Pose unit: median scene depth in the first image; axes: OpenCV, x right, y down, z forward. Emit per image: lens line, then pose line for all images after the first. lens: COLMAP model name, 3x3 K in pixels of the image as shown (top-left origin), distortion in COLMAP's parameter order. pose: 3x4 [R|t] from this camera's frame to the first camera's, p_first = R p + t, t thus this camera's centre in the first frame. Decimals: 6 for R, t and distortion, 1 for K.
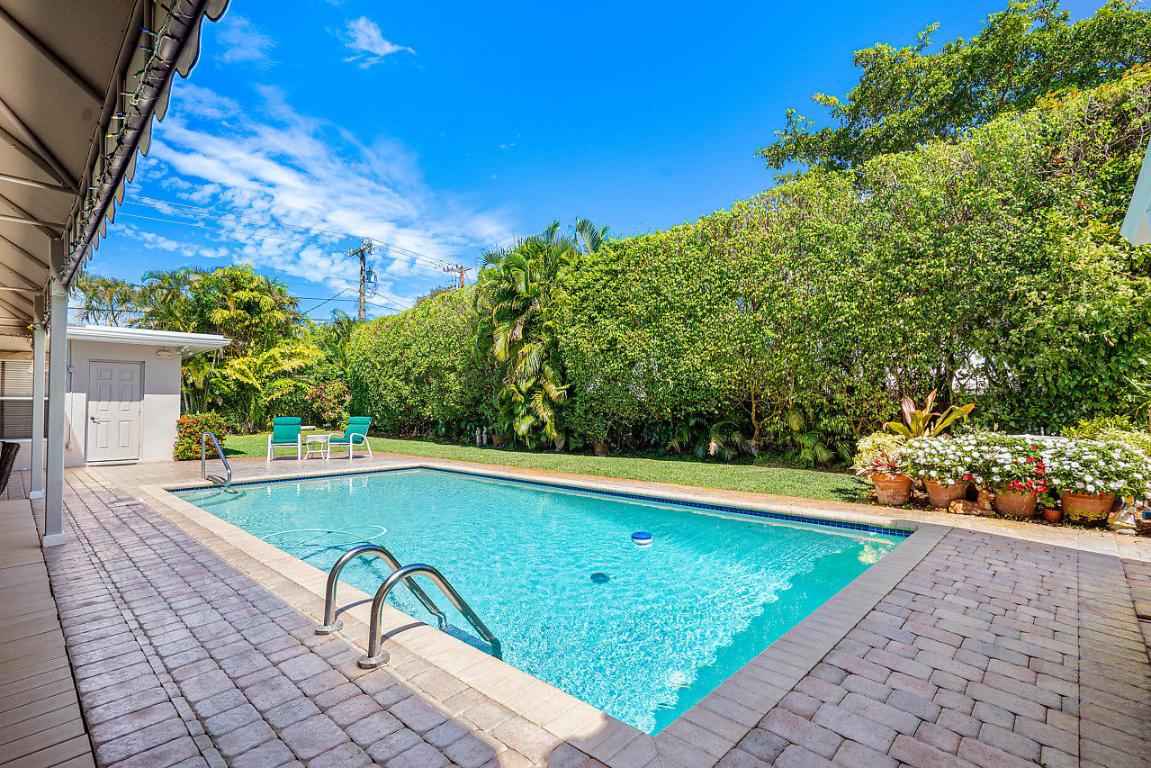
lens RADIAL K [[532.8, 0, 573.7], [0, 532.8, 380.6], [0, 0, 1]] dist [-0.000546, -0.001625]
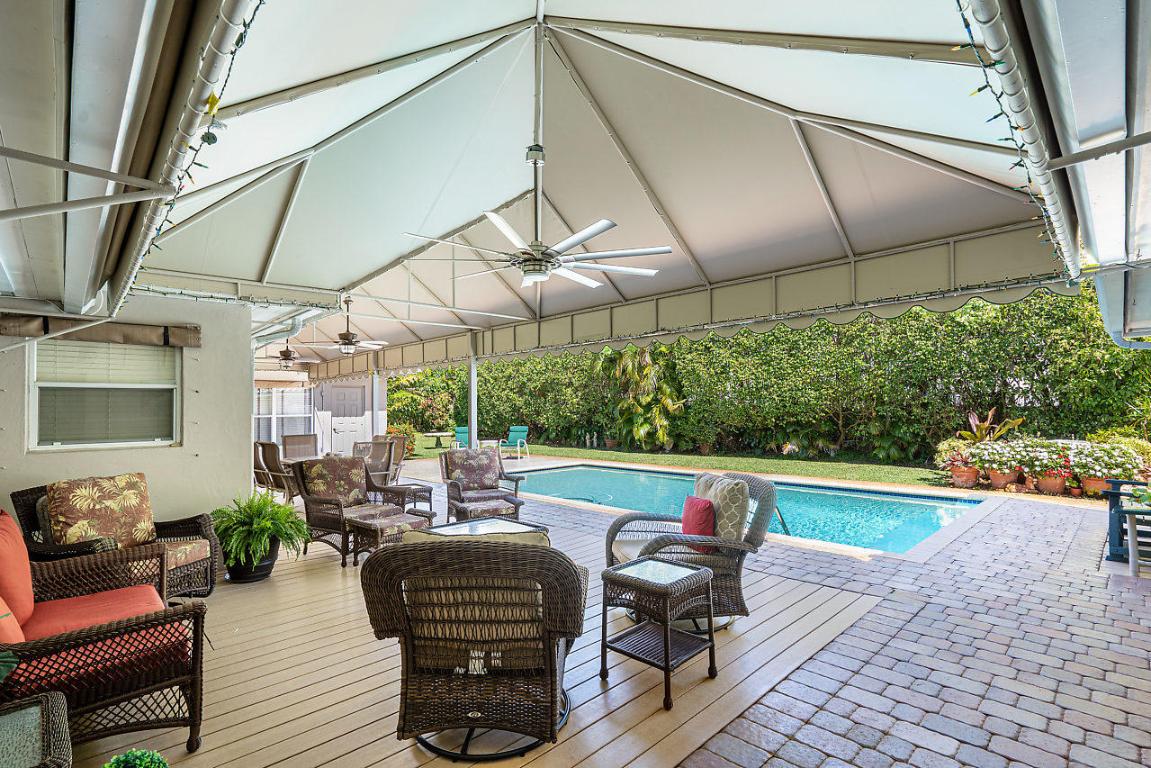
lens RADIAL K [[532.8, 0, 571.5], [0, 532.8, 385.0], [0, 0, 1]] dist [-0.000546, -0.001625]
pose [[0.998118, -0.013051, -0.059911, -0.269869], [0.013436, 0.999892, 0.006025, -0.050539], [0.059826, -0.006818, 0.998186, -0.363171]]
